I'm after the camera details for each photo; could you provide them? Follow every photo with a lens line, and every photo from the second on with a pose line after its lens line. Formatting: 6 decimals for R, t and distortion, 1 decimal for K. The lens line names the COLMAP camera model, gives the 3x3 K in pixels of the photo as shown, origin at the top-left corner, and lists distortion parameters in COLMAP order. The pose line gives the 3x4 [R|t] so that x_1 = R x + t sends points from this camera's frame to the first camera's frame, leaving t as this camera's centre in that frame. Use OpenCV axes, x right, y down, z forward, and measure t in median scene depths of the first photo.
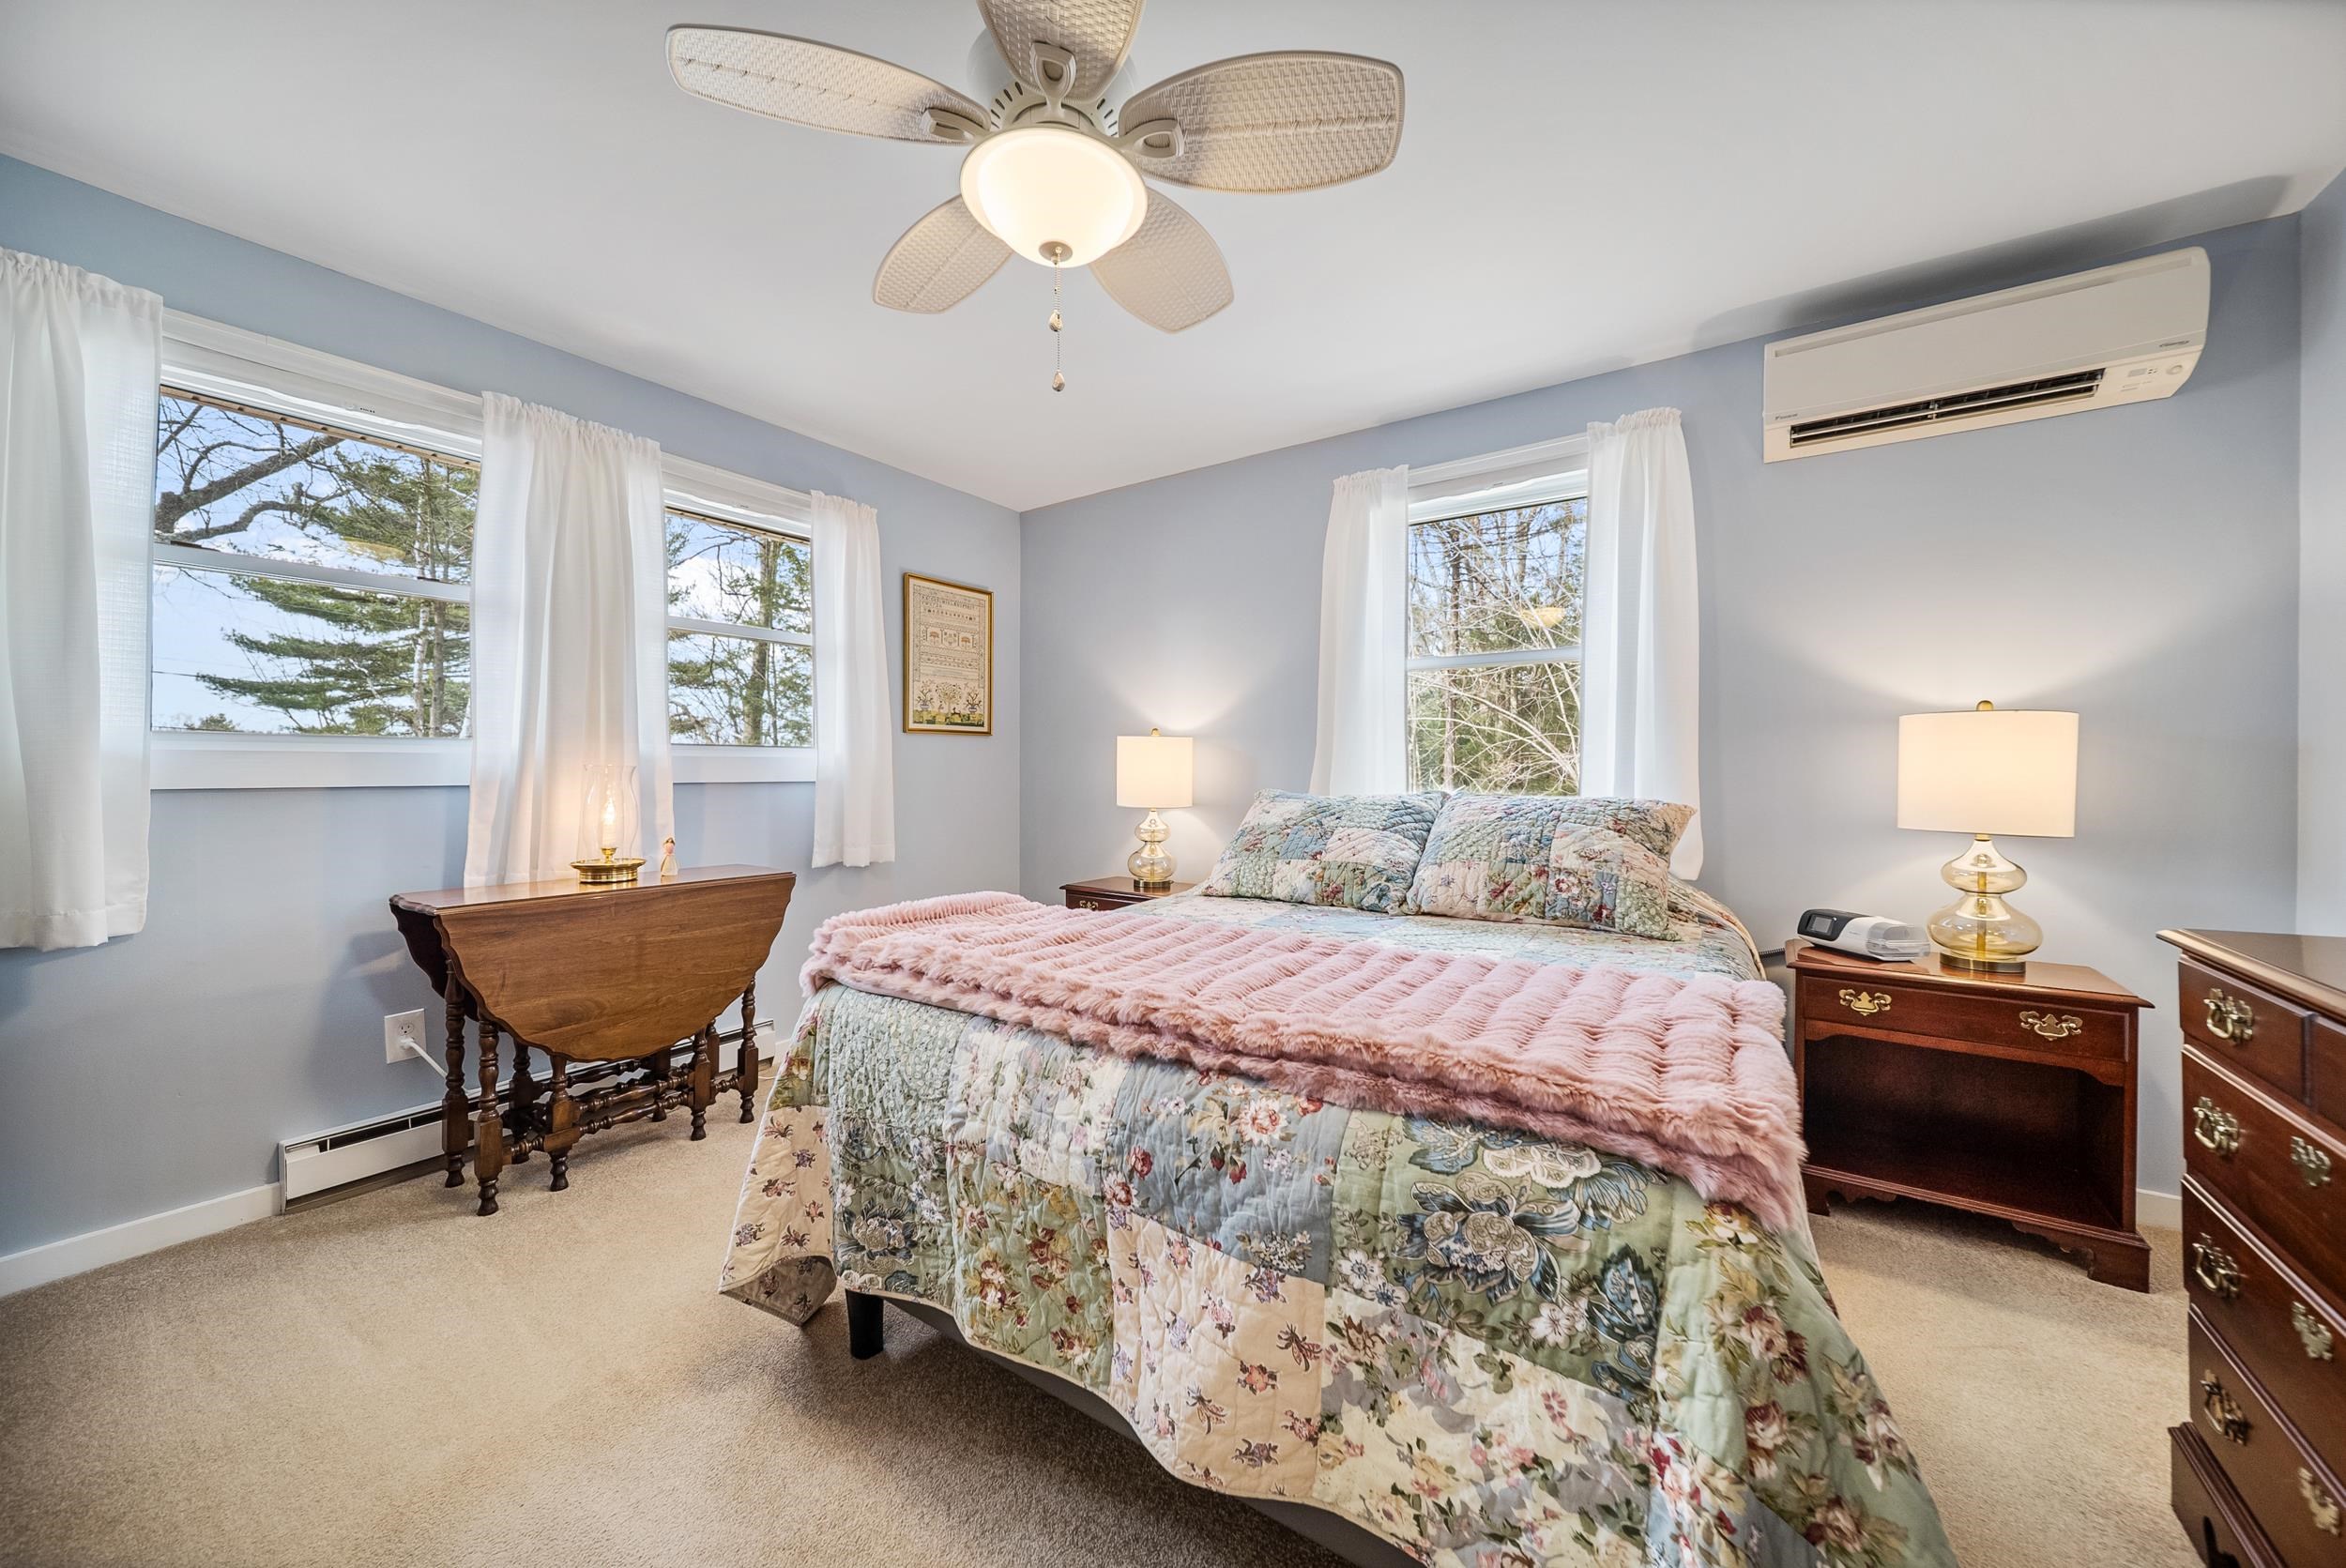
lens RADIAL K [[833.2, 0, 1174.3], [0, 833.2, 787.9], [0, 0, 1]] dist [0.000200, -0.001673]
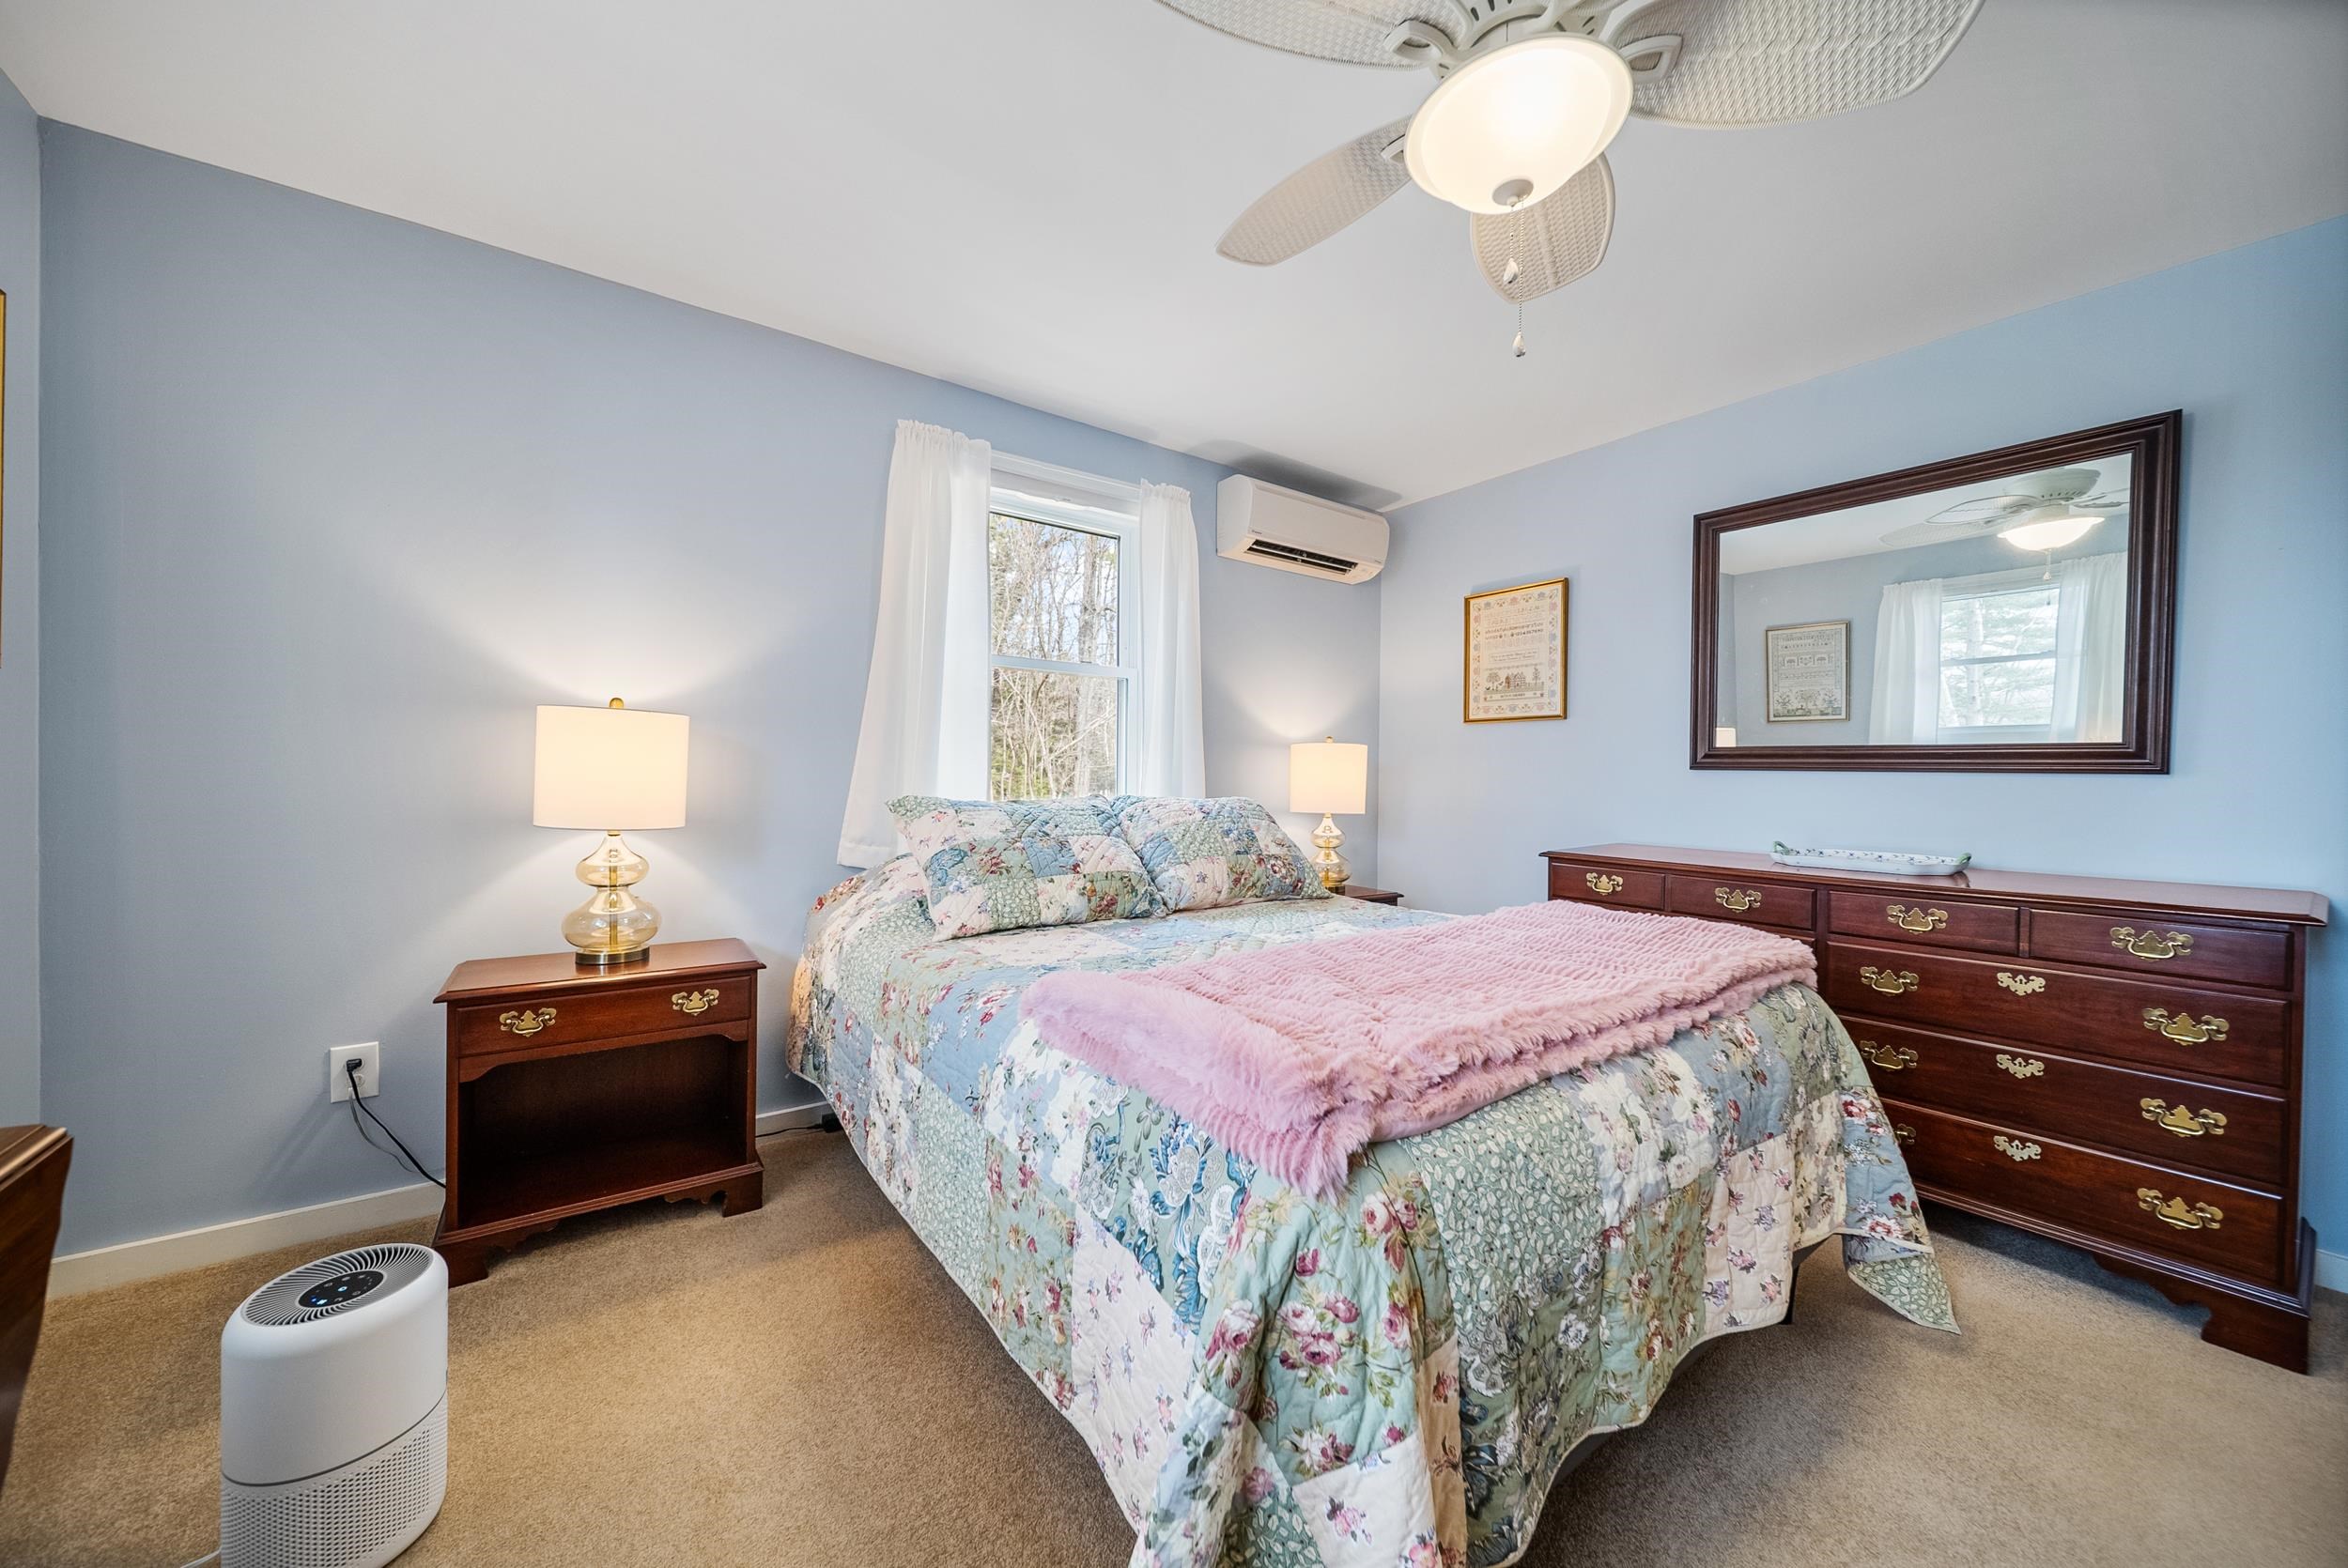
lens RADIAL K [[833.8, 0, 1175.3], [0, 833.8, 787.9], [0, 0, 1]] dist [0.000200, -0.001673]
pose [[0.345398, -0.011203, 0.938389, -0.707147], [0.003018, 0.999937, 0.010826, -0.017239], [-0.938451, -0.000907, 0.345410, 0.654152]]
